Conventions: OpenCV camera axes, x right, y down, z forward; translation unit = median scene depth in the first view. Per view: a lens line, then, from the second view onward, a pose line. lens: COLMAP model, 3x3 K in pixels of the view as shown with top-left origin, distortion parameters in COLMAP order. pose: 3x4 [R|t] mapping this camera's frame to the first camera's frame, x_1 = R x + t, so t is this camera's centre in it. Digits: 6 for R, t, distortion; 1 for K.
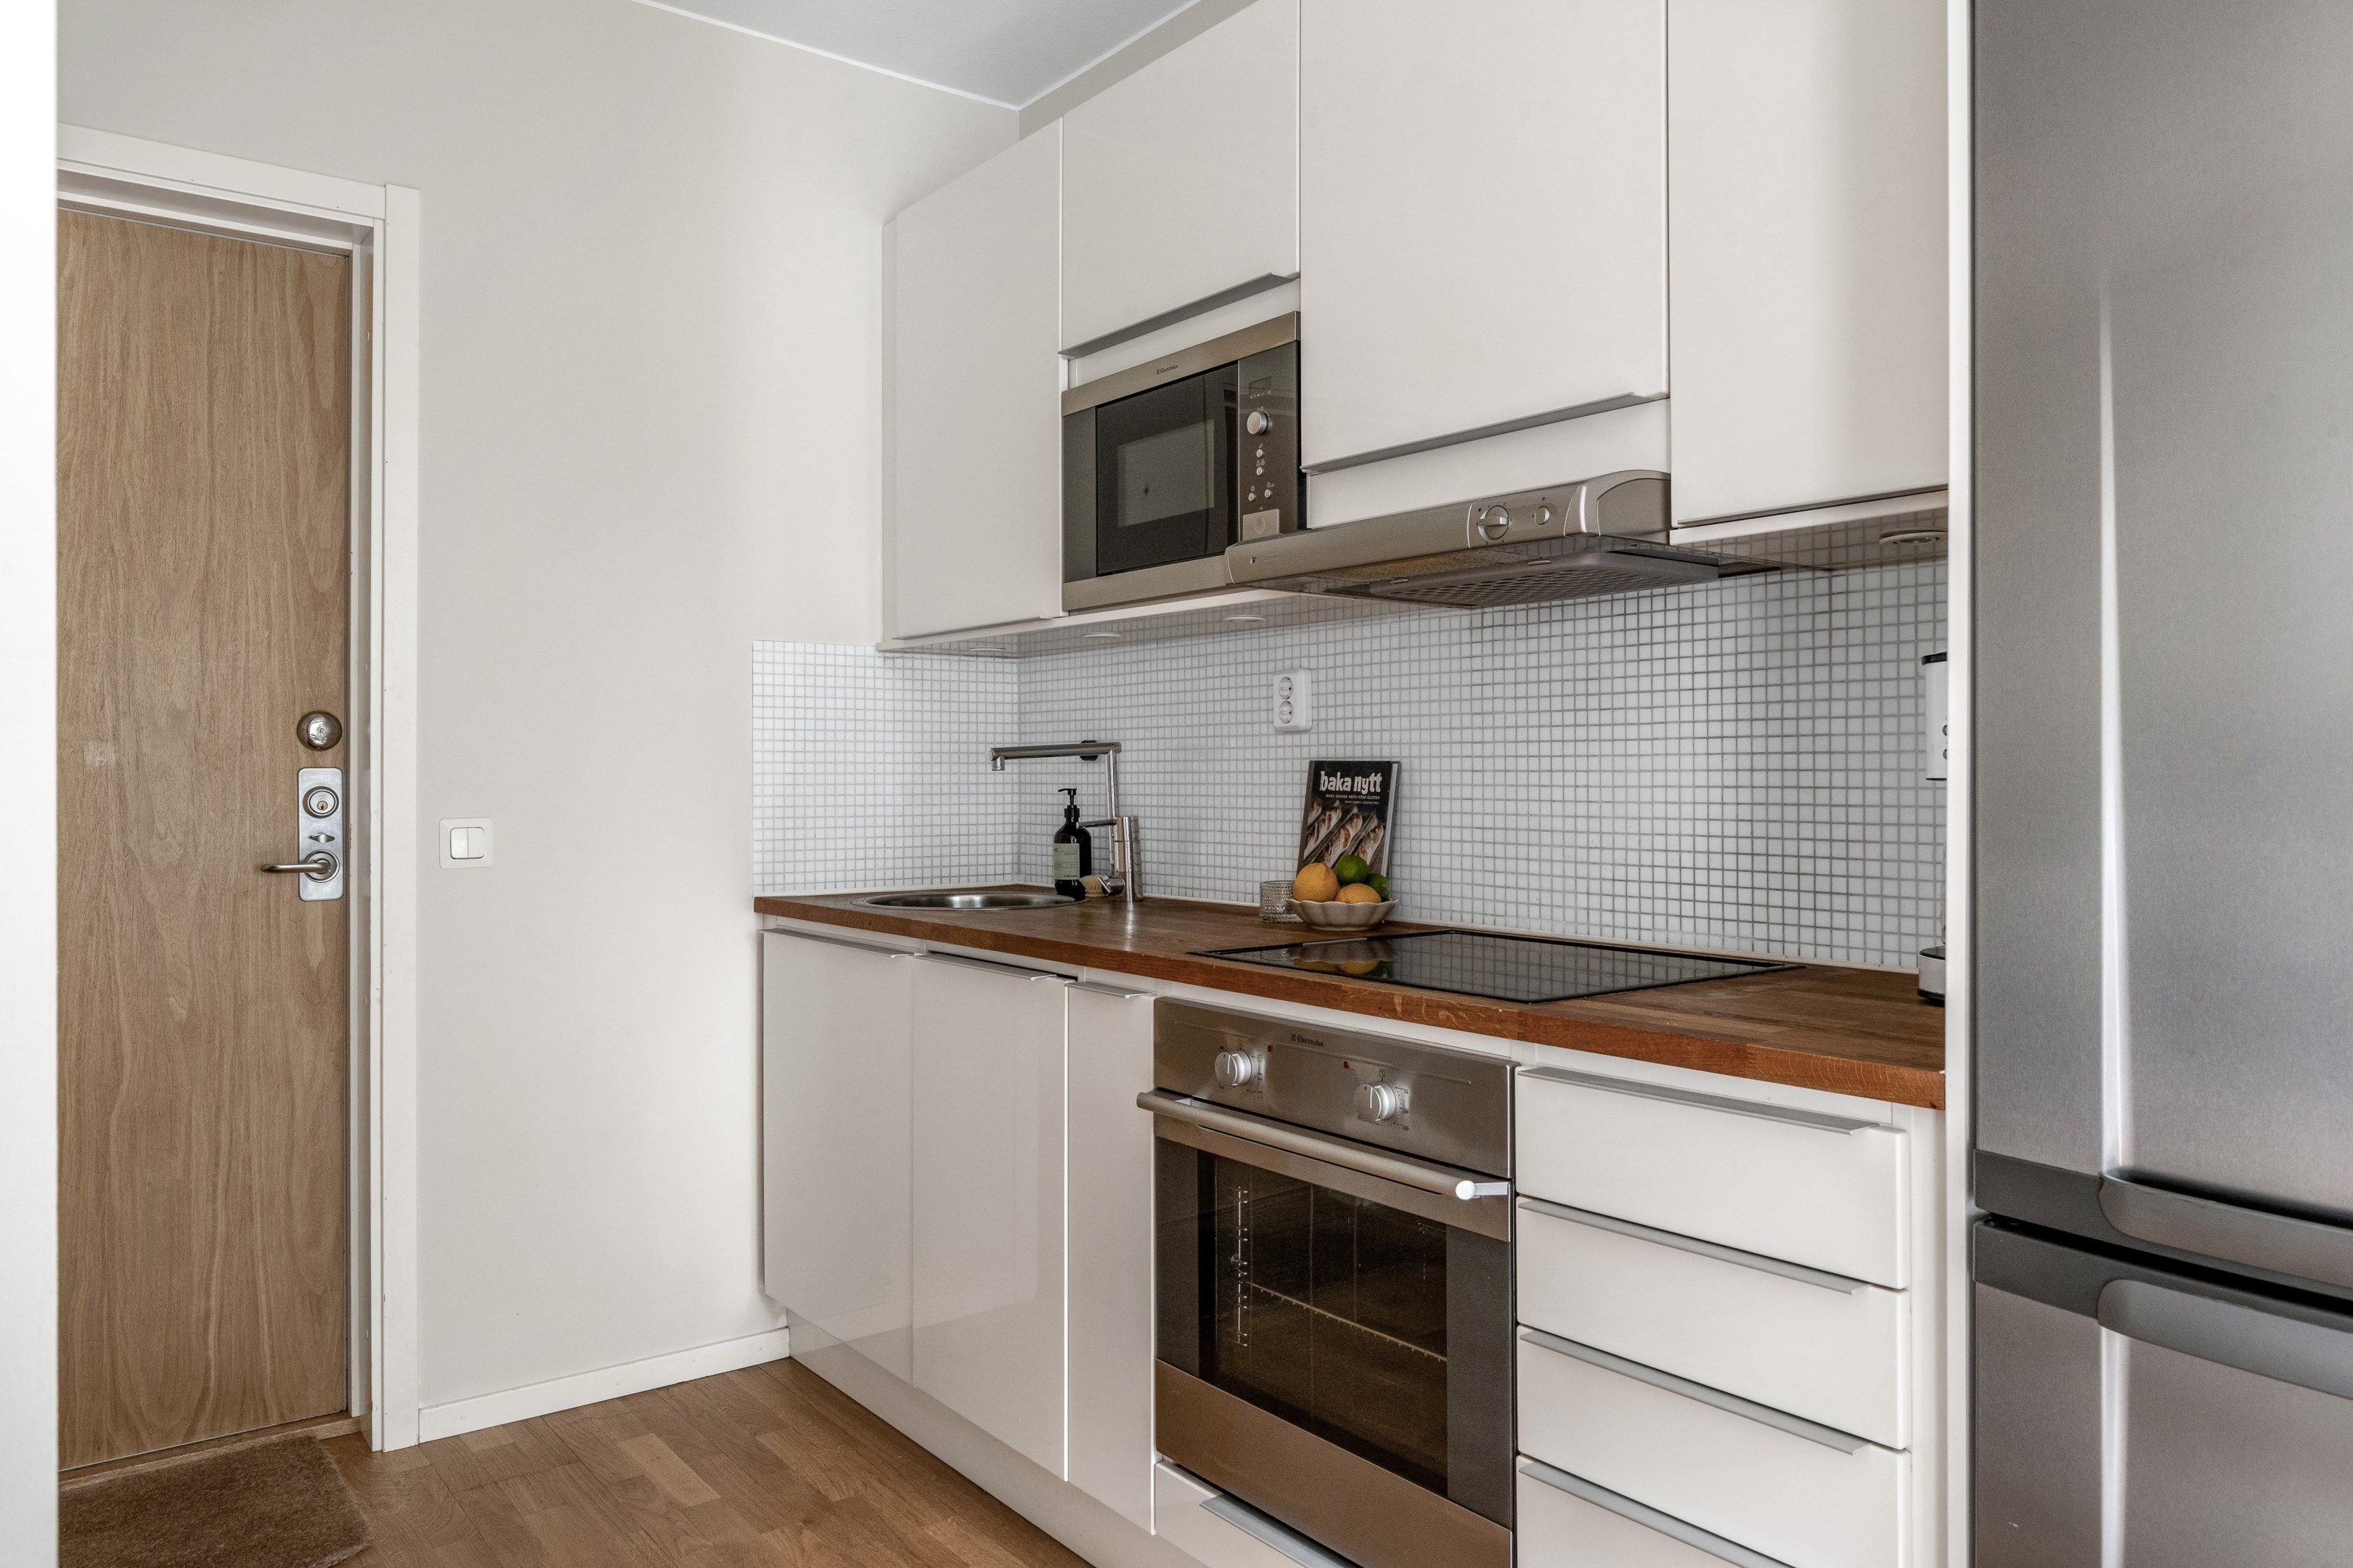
lens RADIAL K [[1586.5, 0, 1170.1], [0, 1586.5, 778.9], [0, 0, 1]] dist [-0.002793, 0.000685]
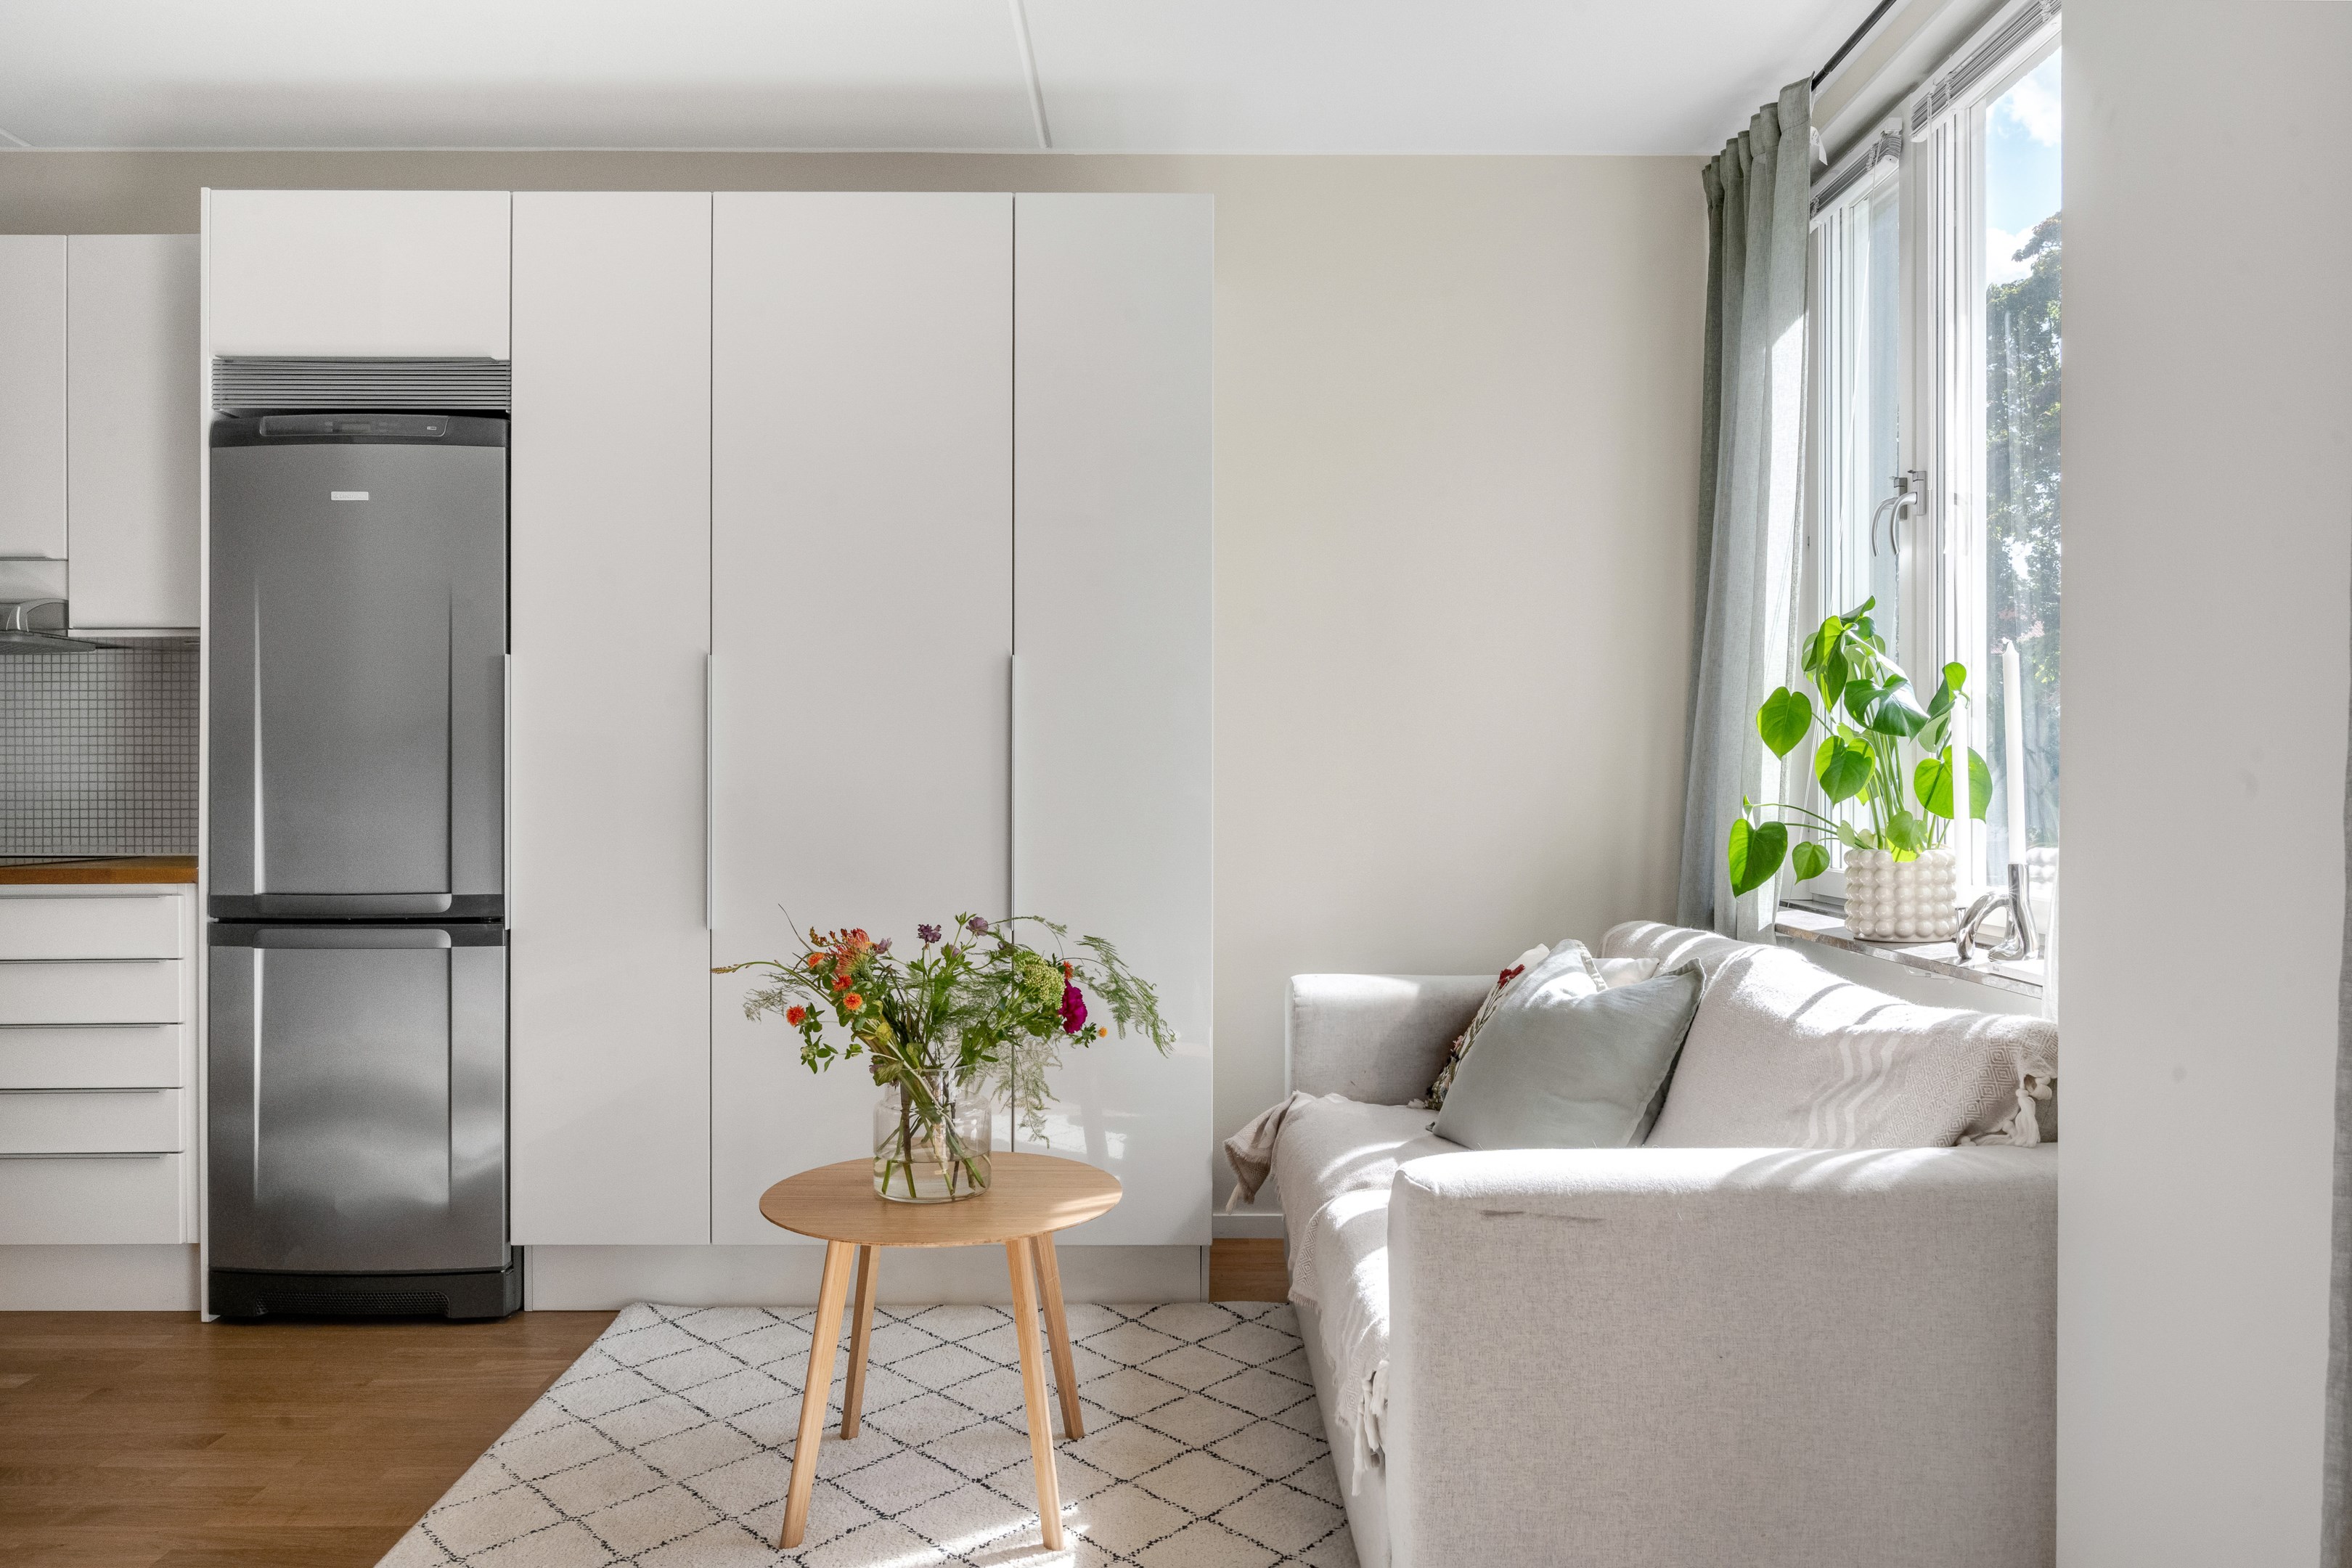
lens RADIAL K [[1579.0, 0, 1173.9], [0, 1579.0, 809.2], [0, 0, 1]] dist [-0.002732, -0.000193]
pose [[0.598442, 0.007582, 0.801130, -0.277729], [0.004043, 0.999914, -0.012484, 0.065591], [-0.801156, 0.010709, 0.598360, -0.822302]]
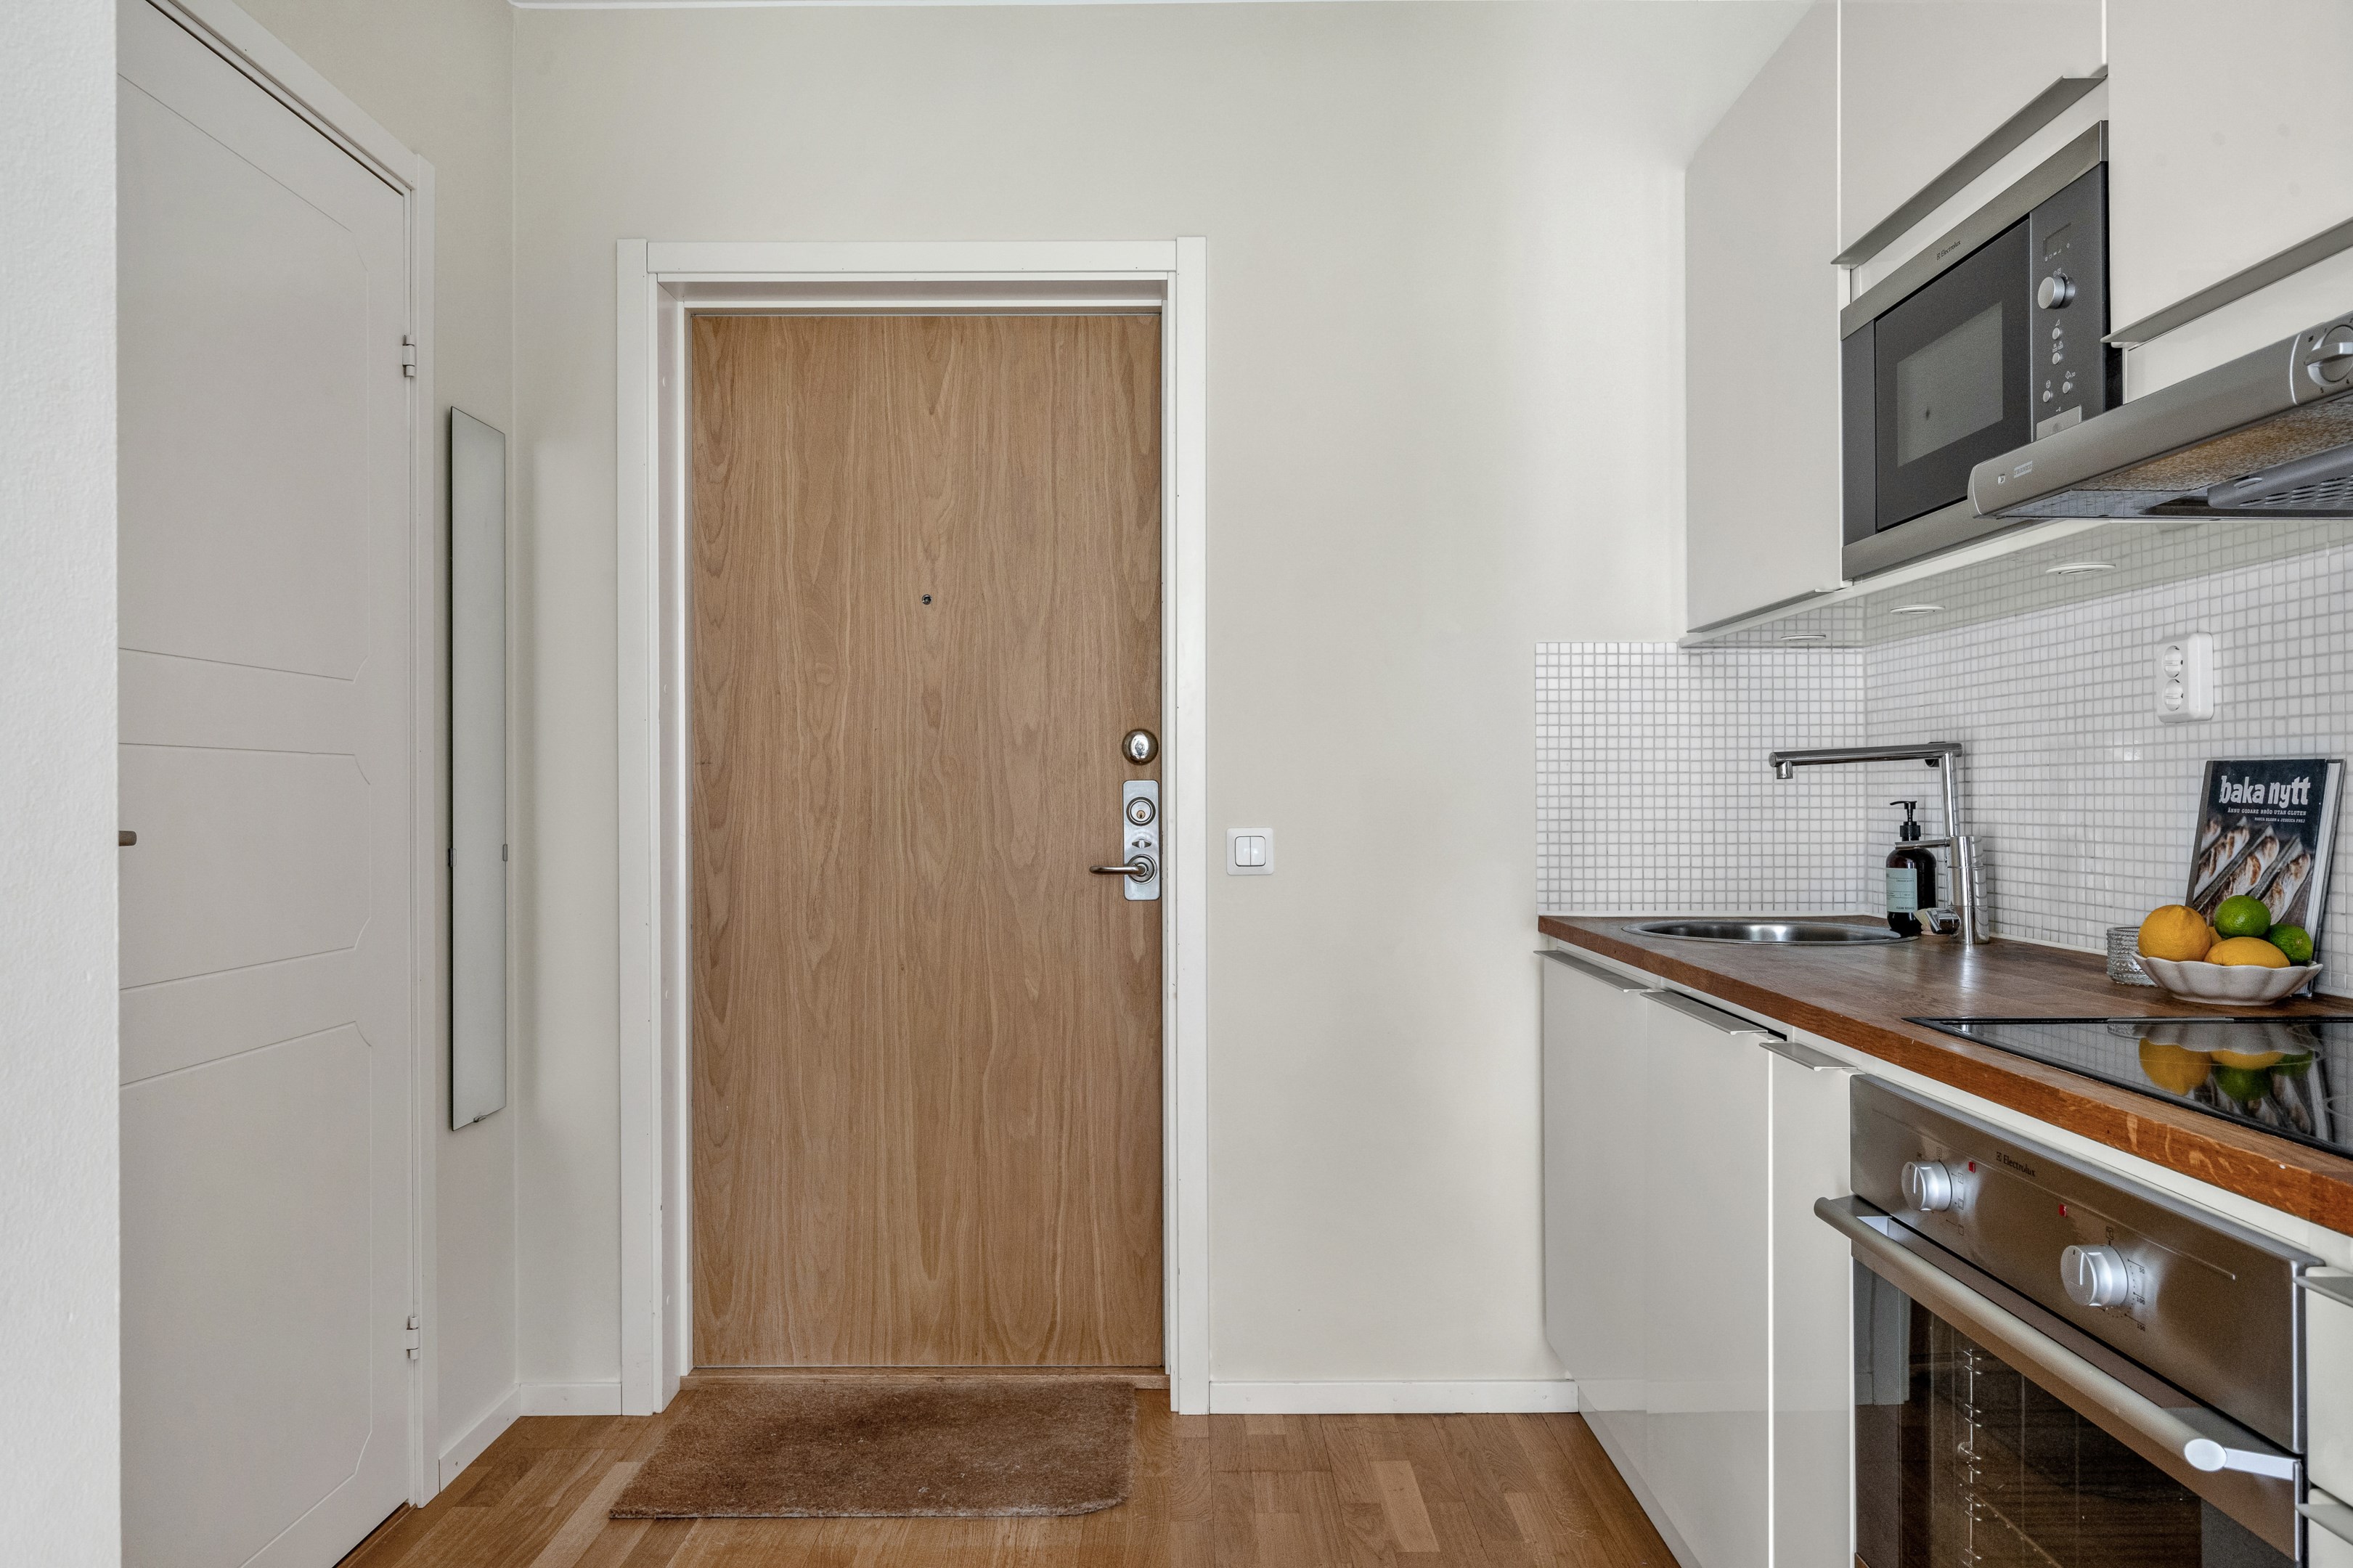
lens RADIAL K [[1521.8, 0, 1181.1], [0, 1521.8, 796.1], [0, 0, 1]] dist [-0.005563, -0.001967]
pose [[0.799653, -0.000005, -0.600462, 0.131106], [-0.000383, 1.000000, -0.000519, 0.004873], [0.600462, 0.000646, 0.799653, 0.179823]]
